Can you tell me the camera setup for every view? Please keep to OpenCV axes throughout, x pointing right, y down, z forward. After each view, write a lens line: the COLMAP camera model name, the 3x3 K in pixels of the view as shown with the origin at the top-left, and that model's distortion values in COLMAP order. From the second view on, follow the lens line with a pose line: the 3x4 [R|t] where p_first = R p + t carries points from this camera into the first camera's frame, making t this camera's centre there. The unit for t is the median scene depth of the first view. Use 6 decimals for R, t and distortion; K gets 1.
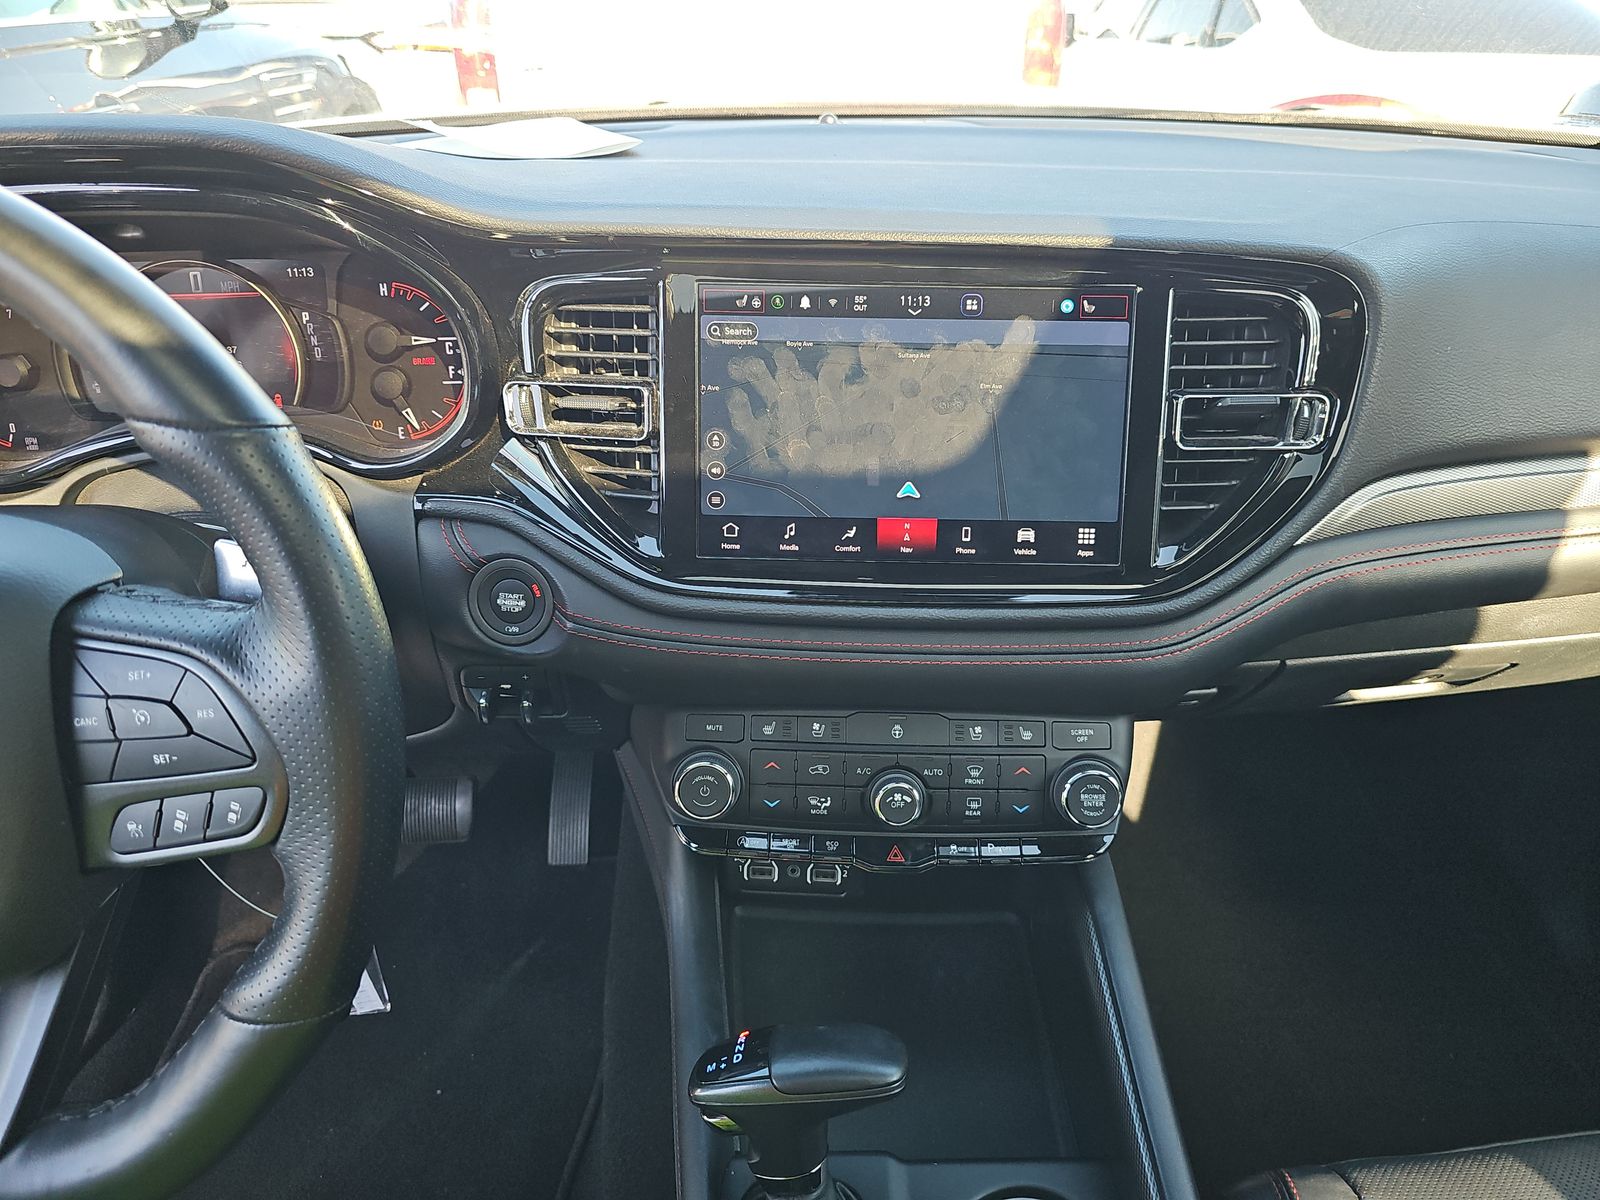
lens RADIAL K [[1084.8, 0, 793.3], [0, 1084.8, 588.2], [0, 0, 1]] dist [0.039718, -0.041450]
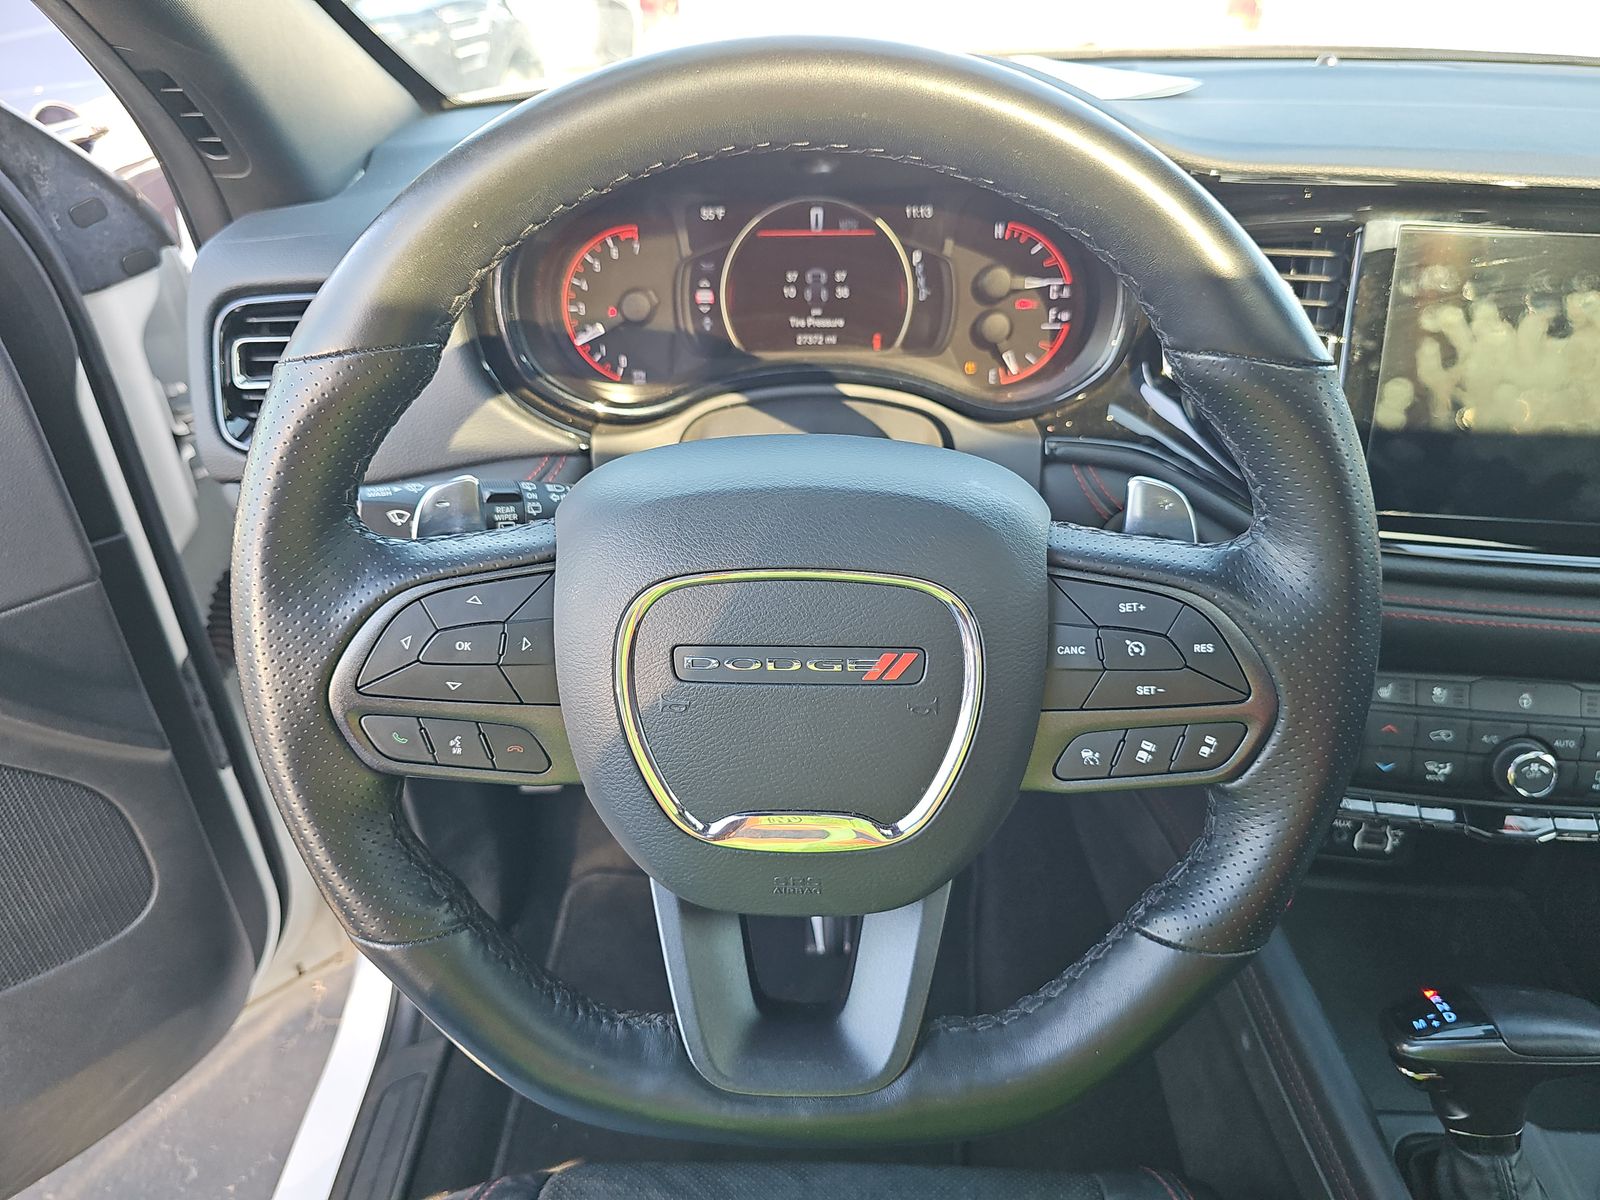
lens RADIAL K [[1084.8, 0, 804.5], [0, 1084.8, 592.1], [0, 0, 1]] dist [0.039718, -0.041450]
pose [[0.996696, 0.043791, -0.068406, -0.482887], [-0.040964, 0.998269, 0.042201, 0.020720], [0.070135, -0.039259, 0.996765, -0.014516]]
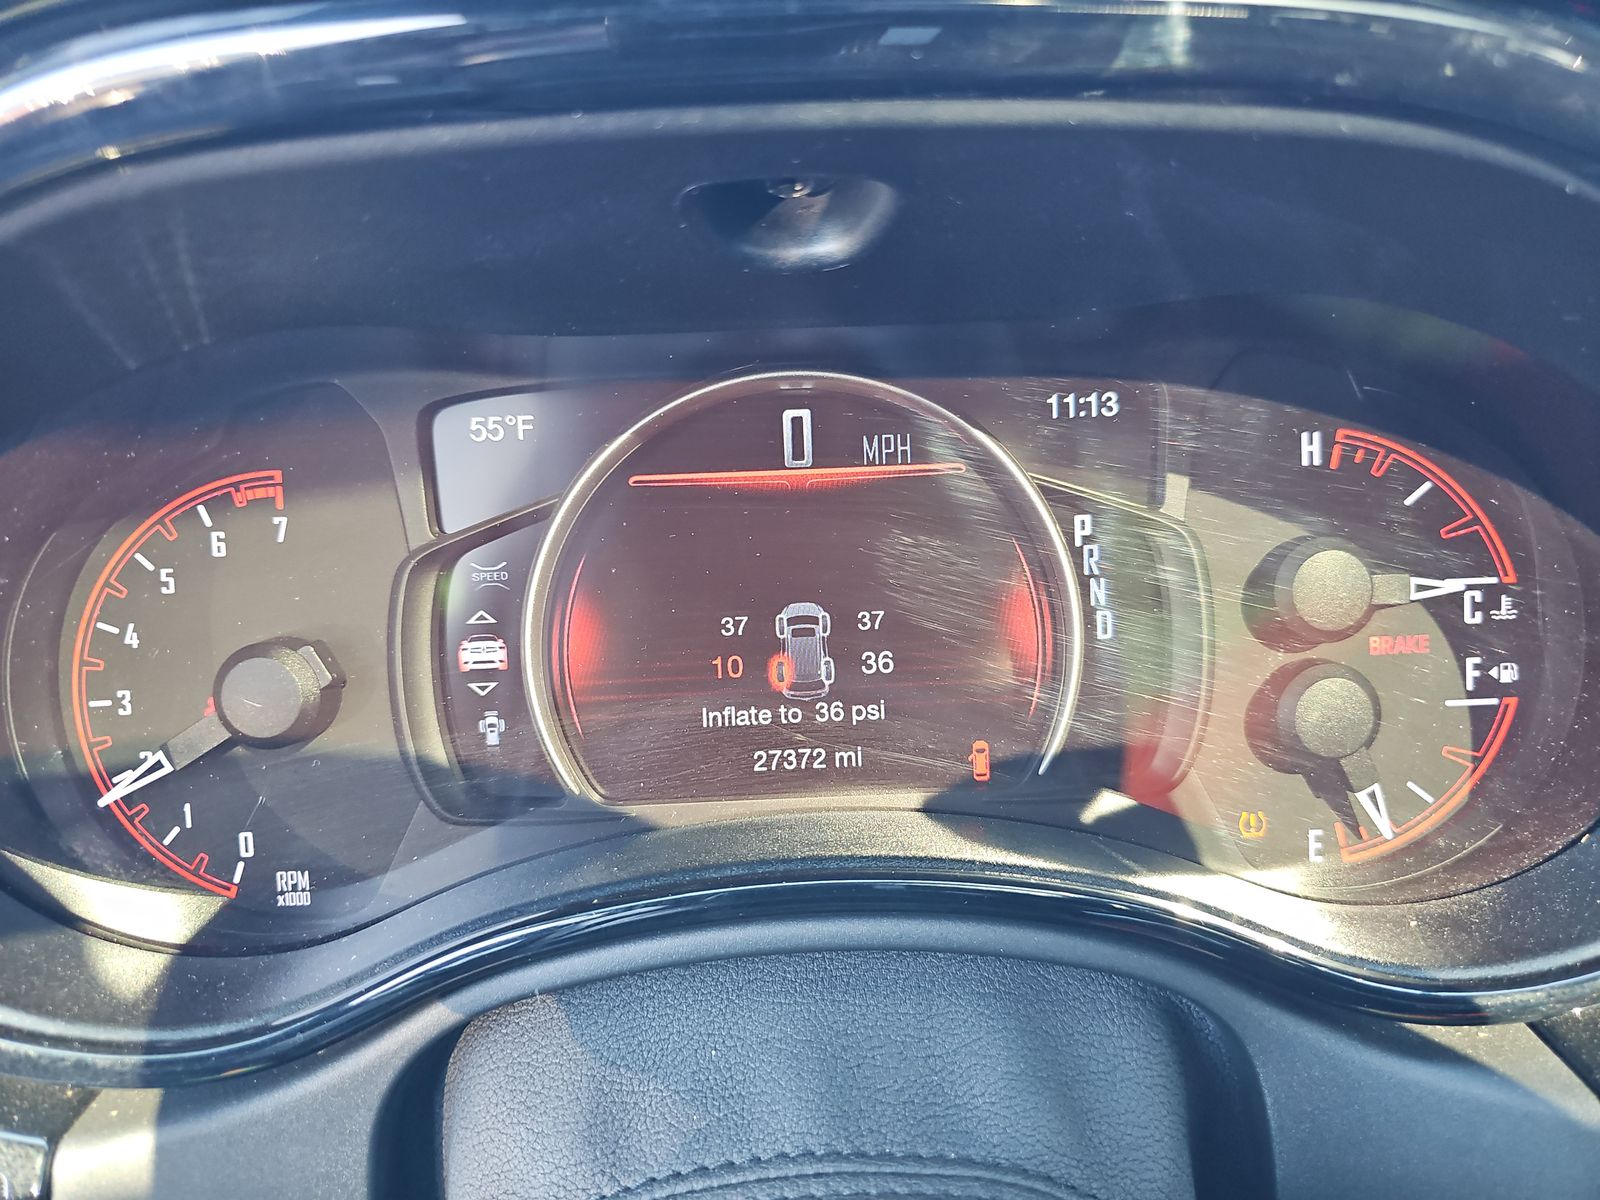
lens RADIAL K [[1084.8, 0, 806.2], [0, 1084.8, 601.5], [0, 0, 1]] dist [0.039718, -0.041450]
pose [[0.999315, -0.008330, -0.036046, -0.540961], [0.001681, 0.983540, -0.180685, -0.165981], [0.036958, 0.180501, 0.982880, 0.674365]]
